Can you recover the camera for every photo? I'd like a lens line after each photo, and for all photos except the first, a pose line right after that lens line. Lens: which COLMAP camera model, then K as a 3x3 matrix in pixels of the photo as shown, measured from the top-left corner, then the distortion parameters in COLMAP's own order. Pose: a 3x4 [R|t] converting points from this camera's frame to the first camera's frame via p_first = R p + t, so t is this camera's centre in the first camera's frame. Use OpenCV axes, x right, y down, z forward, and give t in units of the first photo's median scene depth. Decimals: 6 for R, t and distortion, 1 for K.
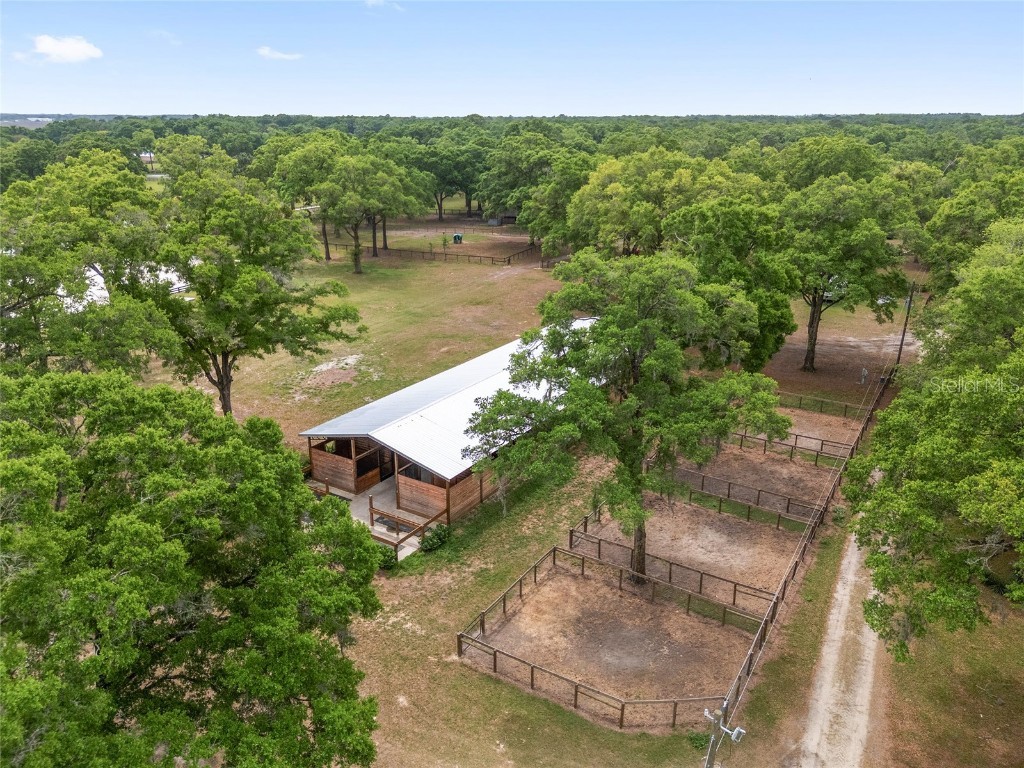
lens RADIAL K [[761.8, 0, 512.0], [0, 761.8, 384.0], [0, 0, 1]] dist [0.077425, -0.076730]
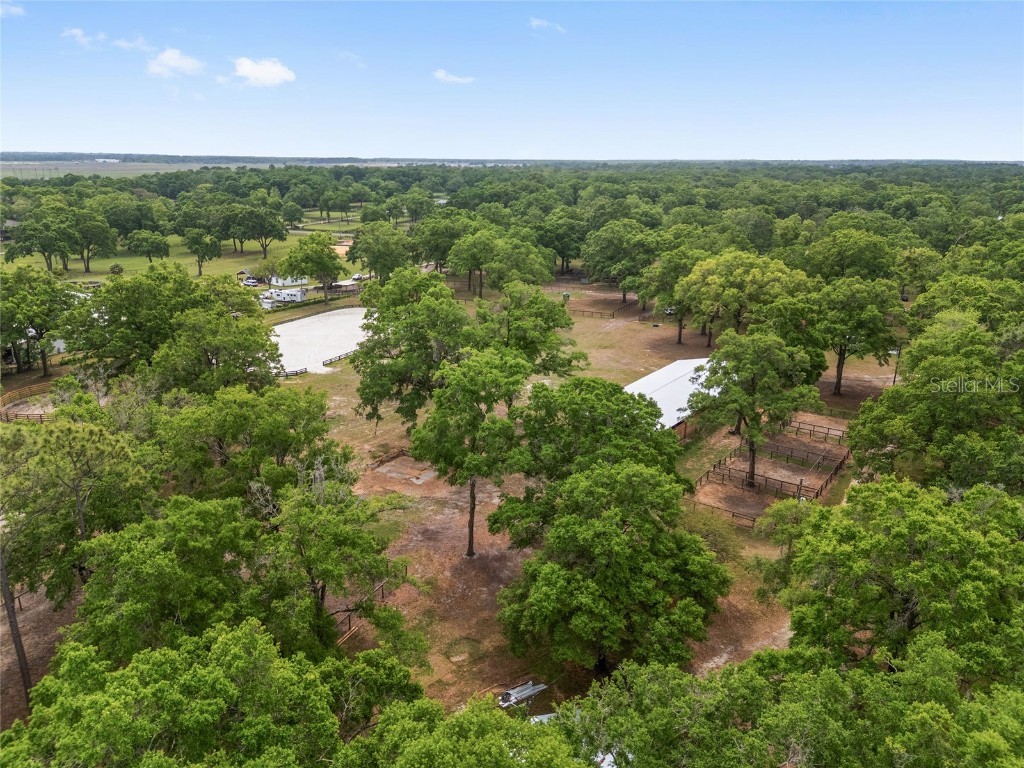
lens RADIAL K [[761.8, 0, 512.0], [0, 761.8, 384.0], [0, 0, 1]] dist [0.077425, -0.076730]
pose [[0.998958, 0.019481, -0.041272, -0.289355], [-0.021466, 0.998606, -0.048215, 0.066281], [0.040275, 0.049050, 0.997984, -0.810537]]
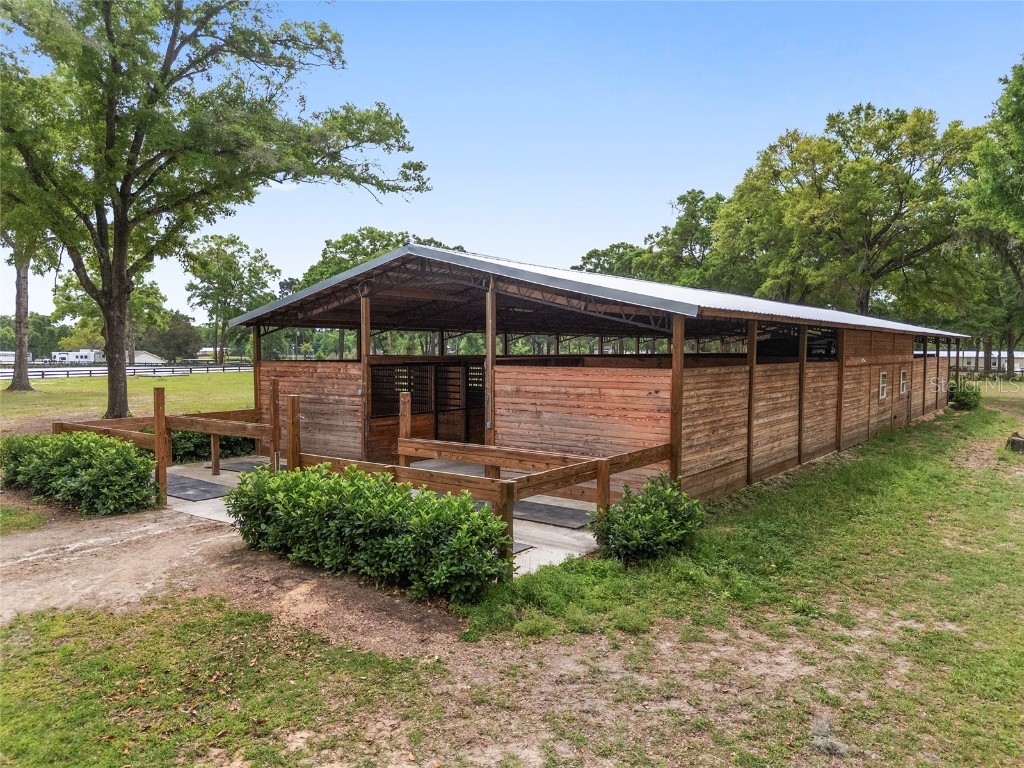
lens RADIAL K [[761.8, 0, 512.0], [0, 761.8, 384.0], [0, 0, 1]] dist [0.077425, -0.076730]
pose [[0.997795, 0.009318, -0.065714, -0.099077], [-0.027957, 0.956980, -0.288804, 0.177101], [0.060196, 0.290004, 0.955130, 0.571284]]
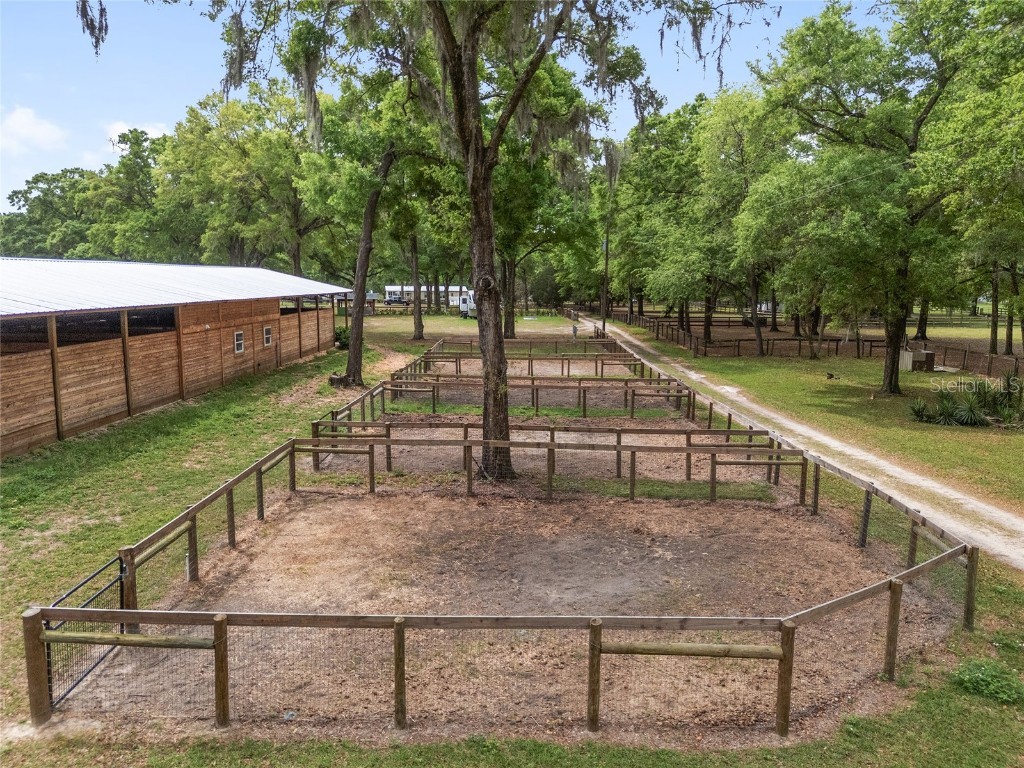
lens RADIAL K [[761.8, 0, 512.0], [0, 761.8, 384.0], [0, 0, 1]] dist [0.077425, -0.076730]
pose [[0.855128, -0.067937, 0.513945, -0.037531], [0.170346, 0.973150, -0.154792, 0.195598], [-0.489630, 0.219915, 0.843741, 0.439887]]
